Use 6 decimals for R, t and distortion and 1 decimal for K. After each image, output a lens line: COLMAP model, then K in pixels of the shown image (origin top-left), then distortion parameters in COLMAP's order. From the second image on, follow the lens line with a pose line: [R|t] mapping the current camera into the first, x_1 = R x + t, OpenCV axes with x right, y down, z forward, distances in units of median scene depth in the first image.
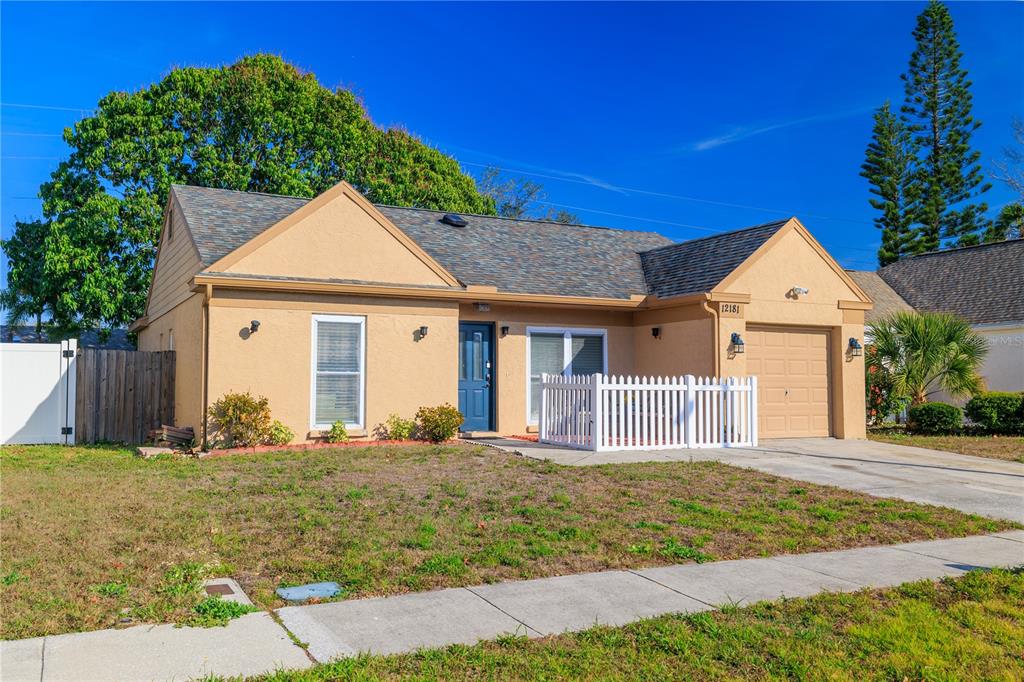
lens RADIAL K [[895.8, 0, 507.6], [0, 895.8, 344.3], [0, 0, 1]] dist [0.010382, 0.013590]
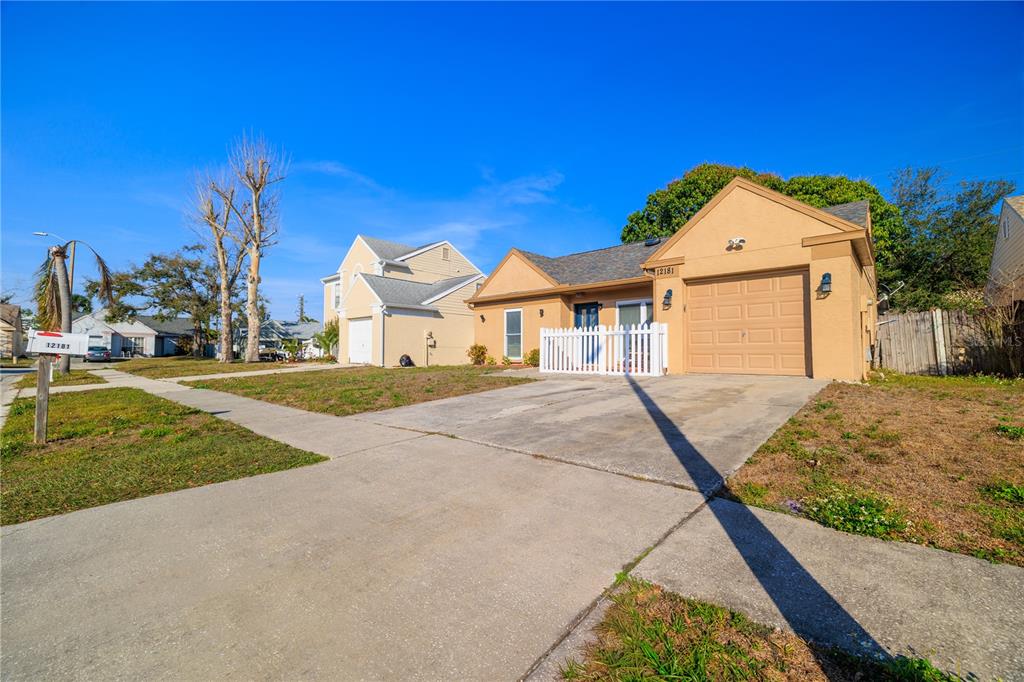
lens RADIAL K [[432.4, 0, 510.9], [0, 432.4, 338.9], [0, 0, 1]] dist [-0.000103, 0.000449]
pose [[0.353074, -0.036719, -0.934874, 0.757223], [0.047939, 0.998627, -0.021117, 0.061148], [0.934366, -0.037361, 0.354350, 0.569038]]
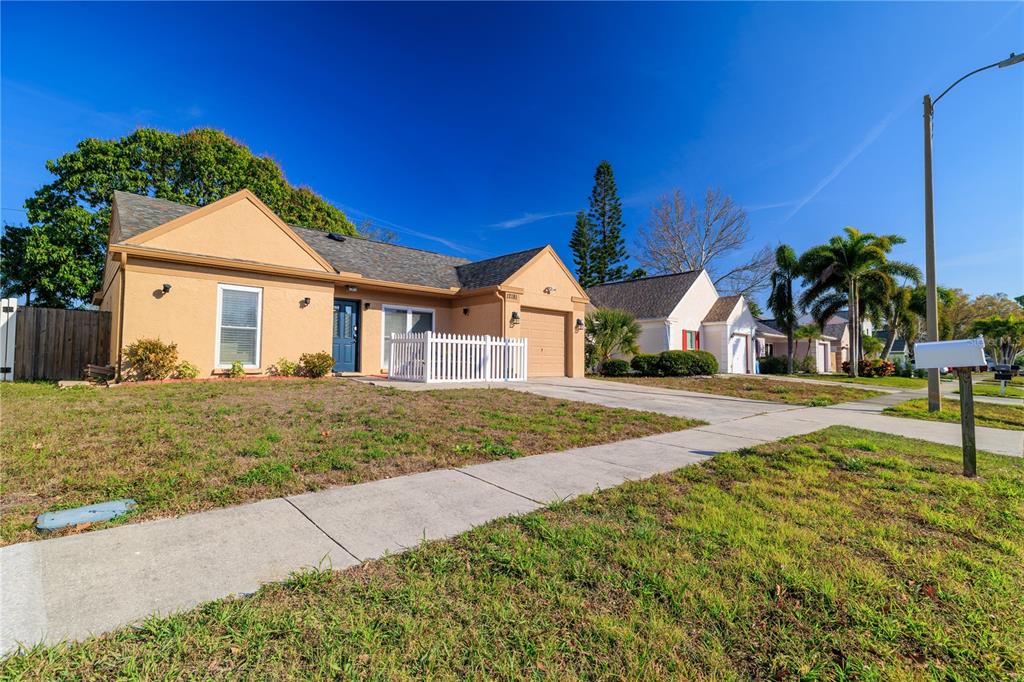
lens RADIAL K [[473.7, 0, 504.8], [0, 473.7, 336.6], [0, 0, 1]] dist [-0.000103, 0.000890]
pose [[0.965980, 0.022647, 0.257624, 0.017163], [-0.021960, 0.999743, -0.005542, 0.038242], [-0.257684, -0.000304, 0.966229, 0.176091]]
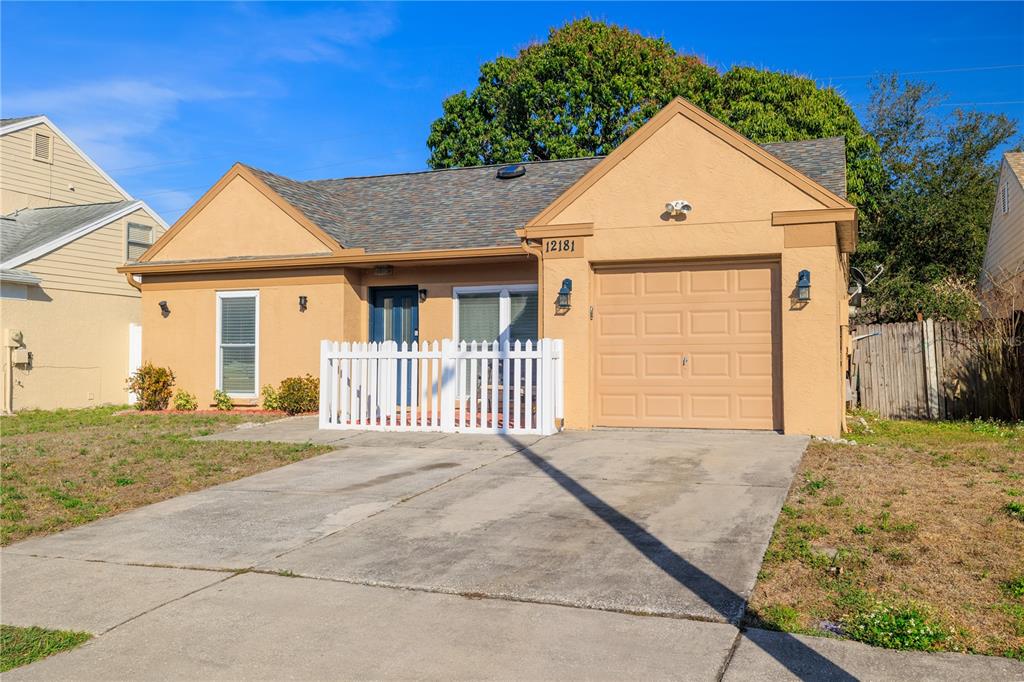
lens RADIAL K [[936.3, 0, 512.0], [0, 936.3, 341.0], [0, 0, 1]] dist [-0.000441, 0.006626]
pose [[0.672755, -0.023537, -0.739491, 0.788505], [0.040428, 0.999170, 0.004977, 0.032270], [0.738760, -0.033244, 0.673148, 0.459497]]
